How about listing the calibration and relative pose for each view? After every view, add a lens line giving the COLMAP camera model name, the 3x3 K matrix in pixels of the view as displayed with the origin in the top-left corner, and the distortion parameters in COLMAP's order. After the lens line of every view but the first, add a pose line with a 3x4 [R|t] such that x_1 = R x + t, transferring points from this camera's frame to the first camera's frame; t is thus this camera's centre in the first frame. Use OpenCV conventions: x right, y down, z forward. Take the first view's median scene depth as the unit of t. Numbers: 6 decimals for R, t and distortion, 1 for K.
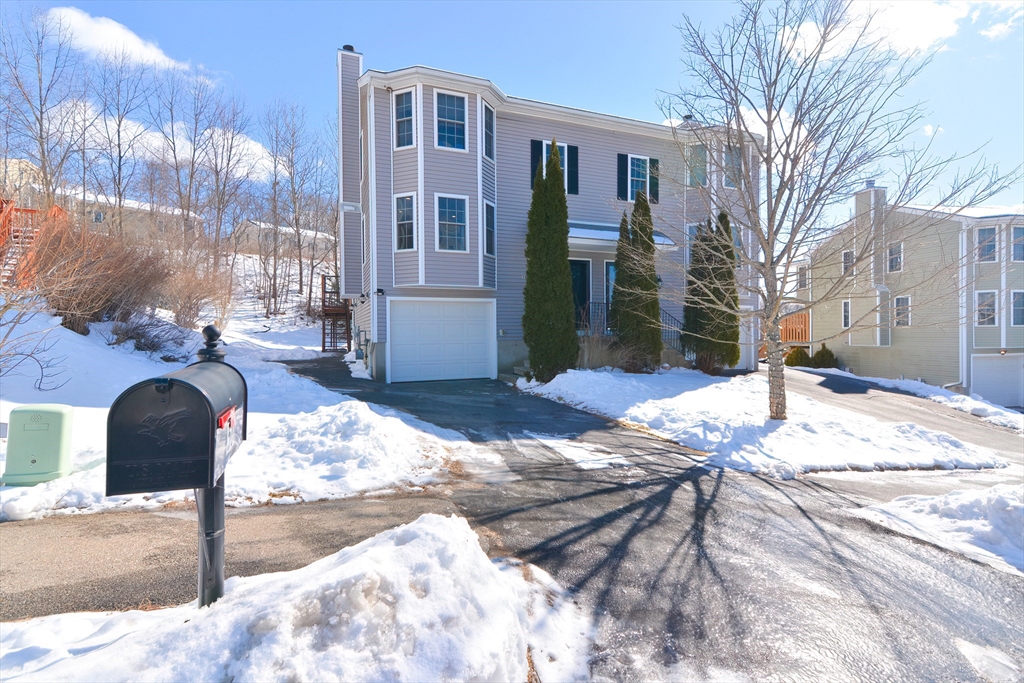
lens RADIAL K [[479.6, 0, 514.6], [0, 479.6, 332.1], [0, 0, 1]] dist [0.022157, -0.001018]
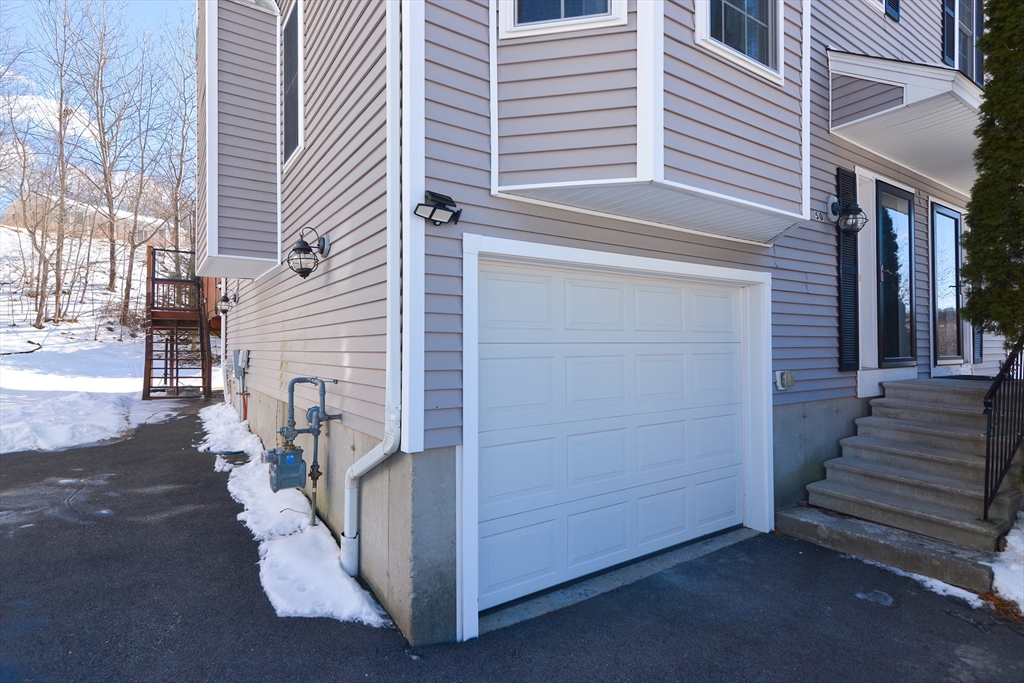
lens RADIAL K [[479.6, 0, 514.6], [0, 479.6, 332.1], [0, 0, 1]] dist [0.022157, -0.001018]
pose [[0.966524, 0.010124, 0.256376, -0.281258], [-0.002624, 0.999559, -0.029581, -0.021376], [-0.256562, 0.027919, 0.966124, 0.736805]]
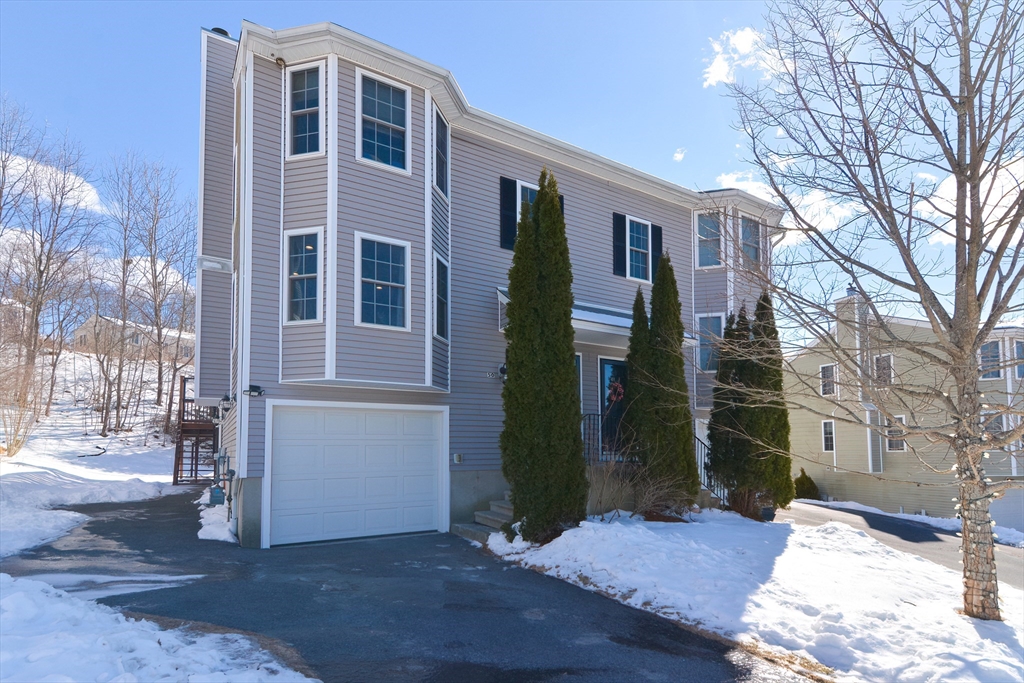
lens RADIAL K [[508.1, 0, 510.0], [0, 508.1, 420.9], [0, 0, 1]] dist [0.025878, -0.000188]
pose [[0.986863, 0.011887, 0.161123, -0.067636], [-0.001448, 0.997900, -0.064756, -0.005954], [-0.161555, 0.063672, 0.984808, 0.314077]]
